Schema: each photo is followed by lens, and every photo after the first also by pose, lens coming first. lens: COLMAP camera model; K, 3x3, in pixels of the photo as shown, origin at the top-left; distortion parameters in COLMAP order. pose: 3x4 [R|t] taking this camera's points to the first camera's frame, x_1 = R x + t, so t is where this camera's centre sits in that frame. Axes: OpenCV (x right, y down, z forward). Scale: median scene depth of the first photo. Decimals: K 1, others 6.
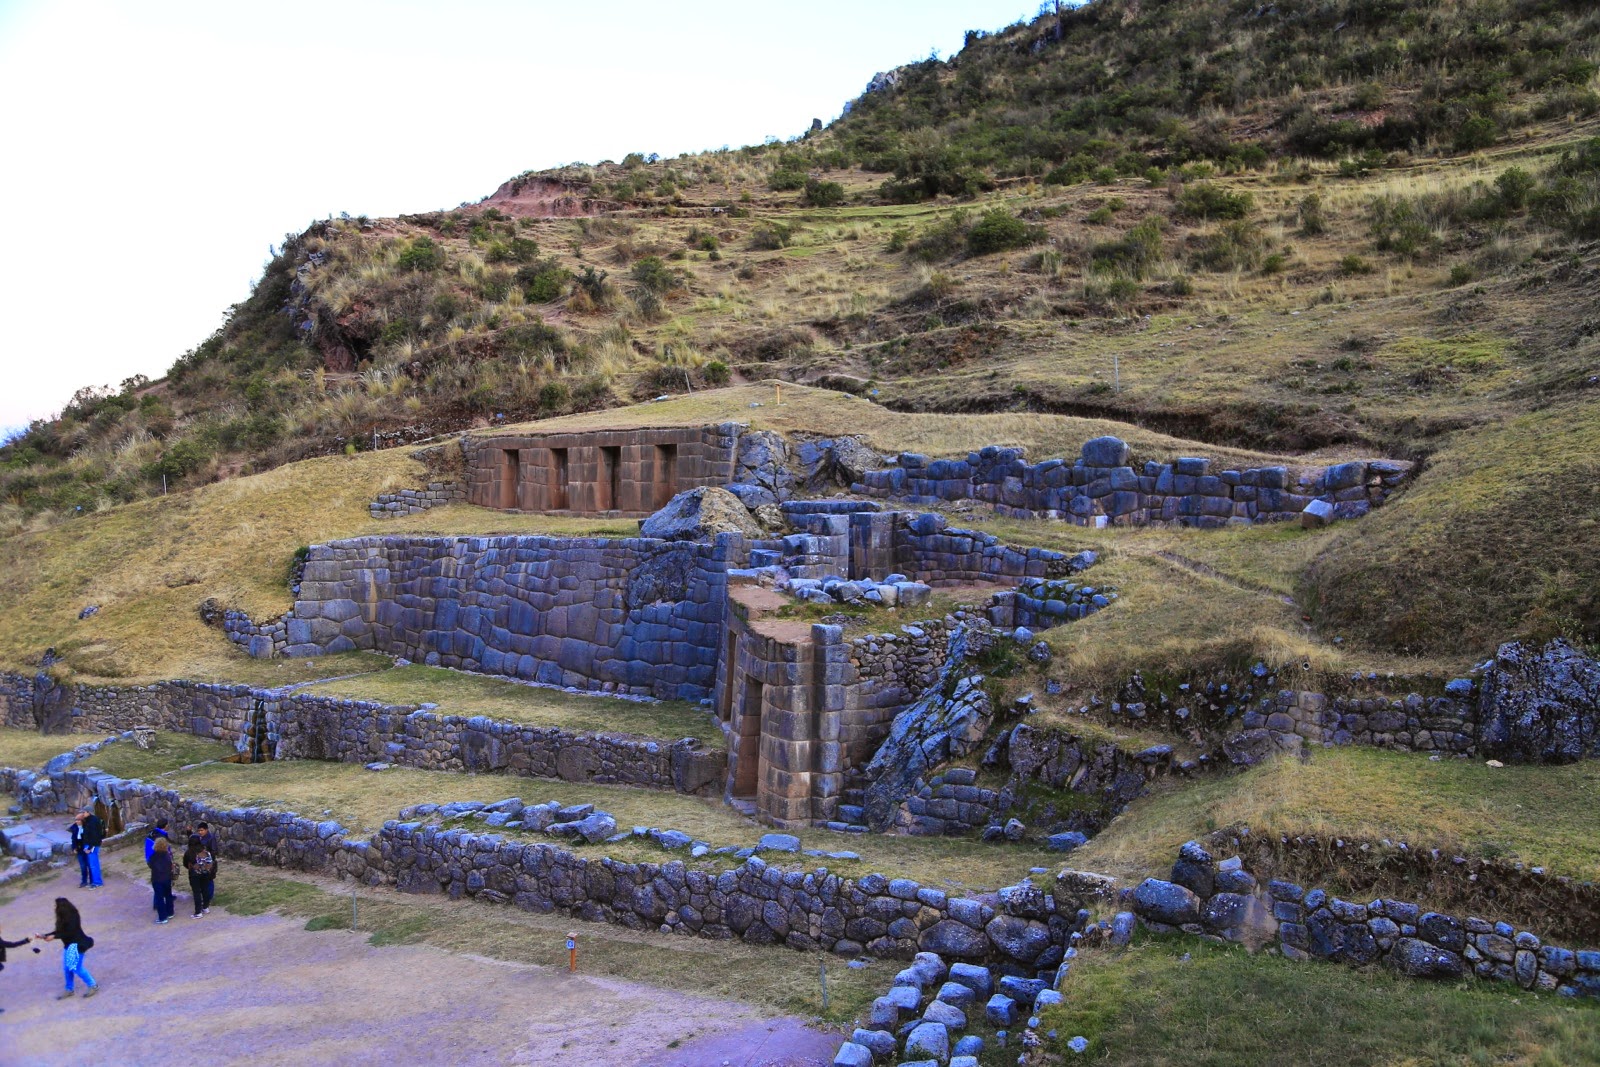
lens RADIAL K [[1331.0, 0, 790.6], [0, 1331.0, 537.8], [0, 0, 1]] dist [-0.045008, 0.062337]
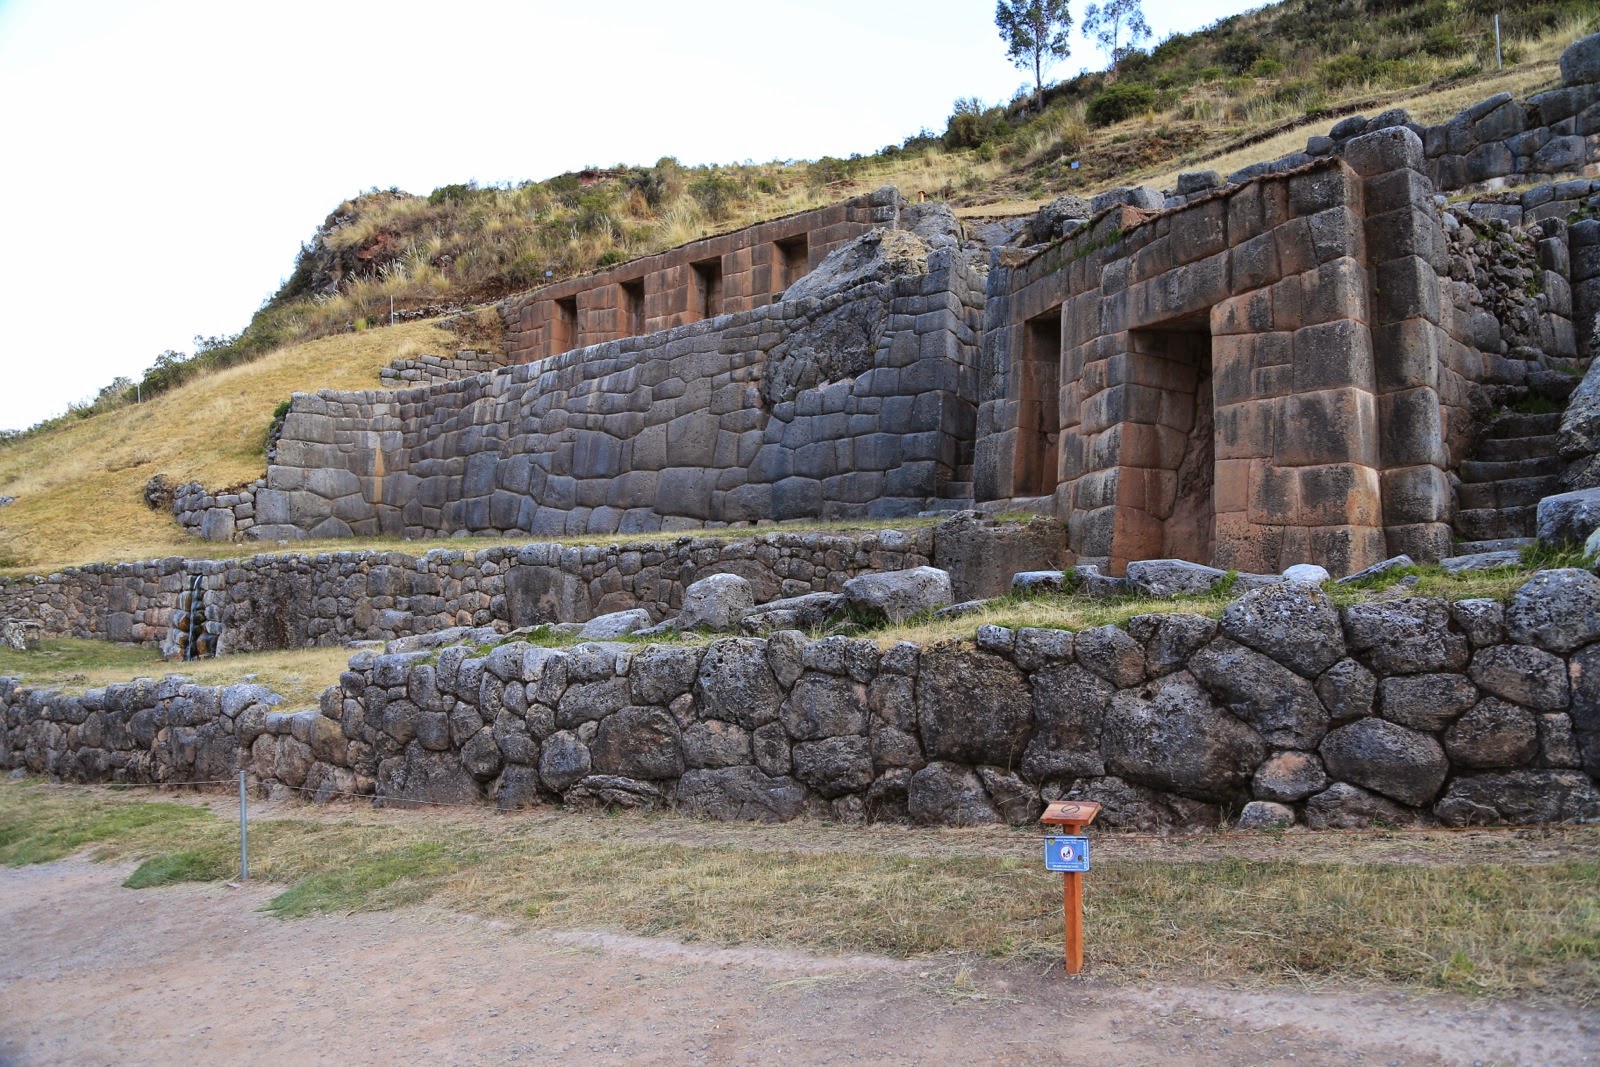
lens RADIAL K [[1114.0, 0, 814.4], [0, 1114.0, 523.3], [0, 0, 1]] dist [-0.101655, 0.052464]
pose [[0.998795, -0.011178, 0.047796, -0.119890], [0.015153, 0.996382, -0.083630, 0.146133], [-0.046688, 0.084253, 0.995350, 0.446029]]
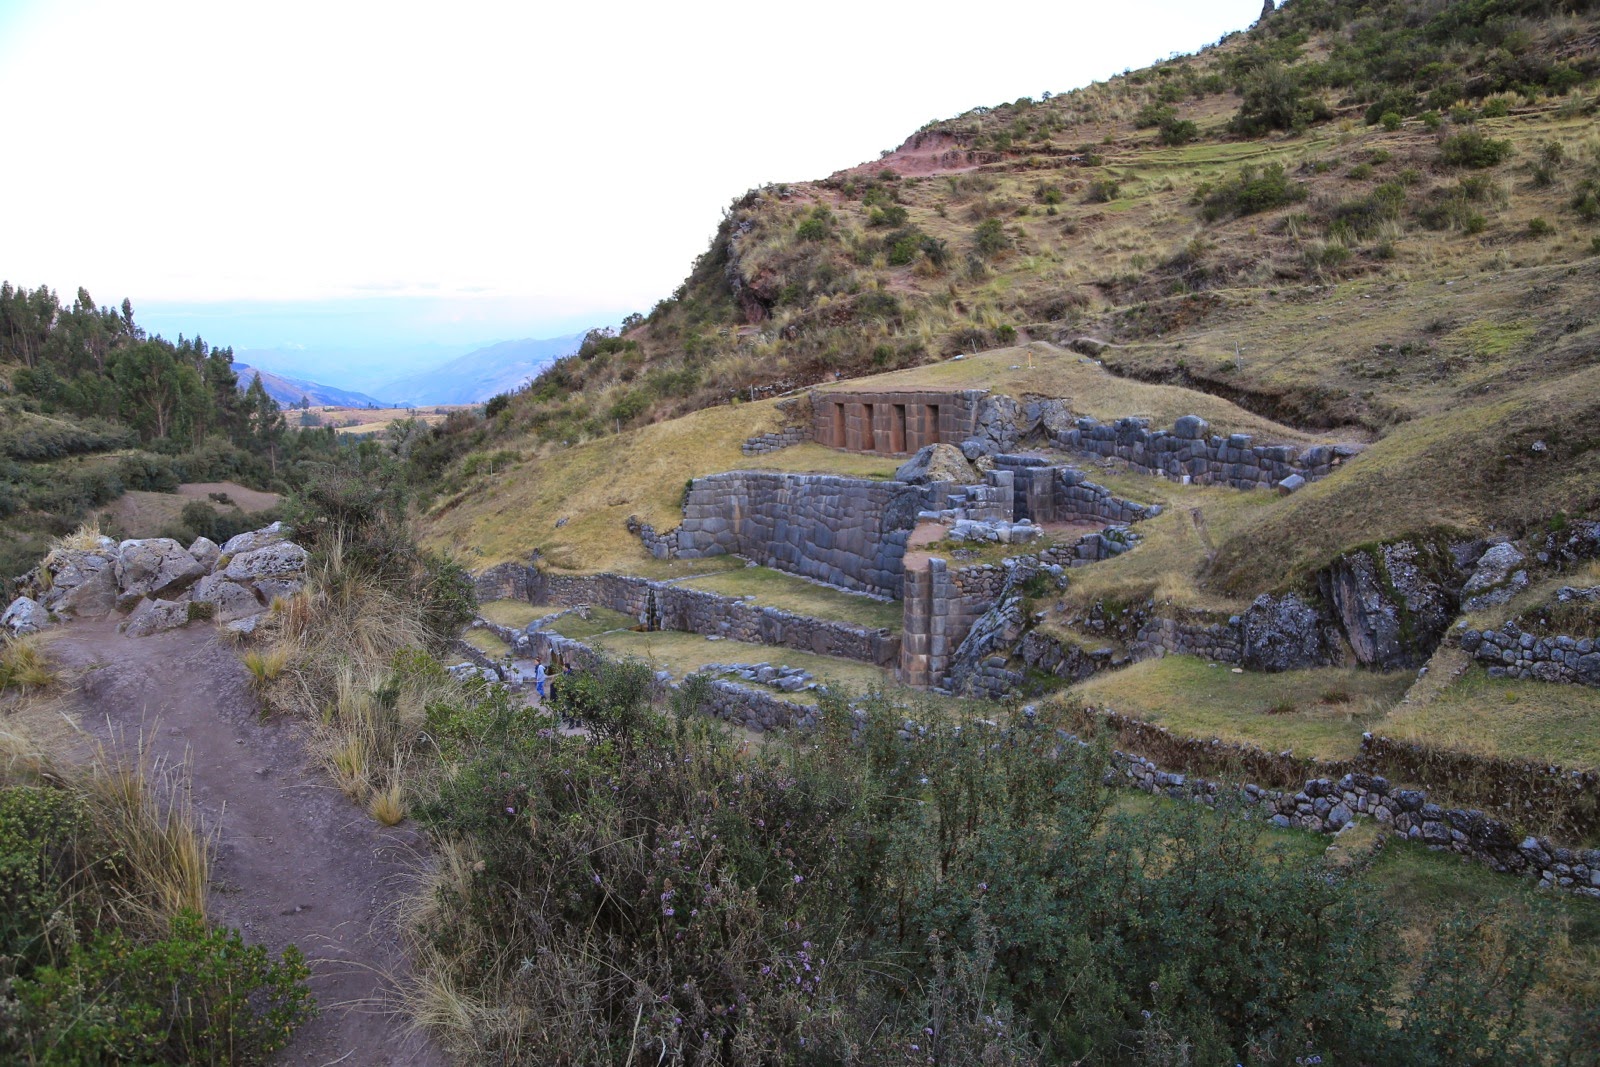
lens RADIAL K [[1331.0, 0, 801.1], [0, 1331.0, 531.0], [0, 0, 1]] dist [-0.045008, 0.062337]
pose [[0.930588, 0.015965, -0.365720, 0.291062], [0.016508, 0.996202, 0.085494, -0.065189], [0.365696, -0.085597, 0.926790, -0.301975]]
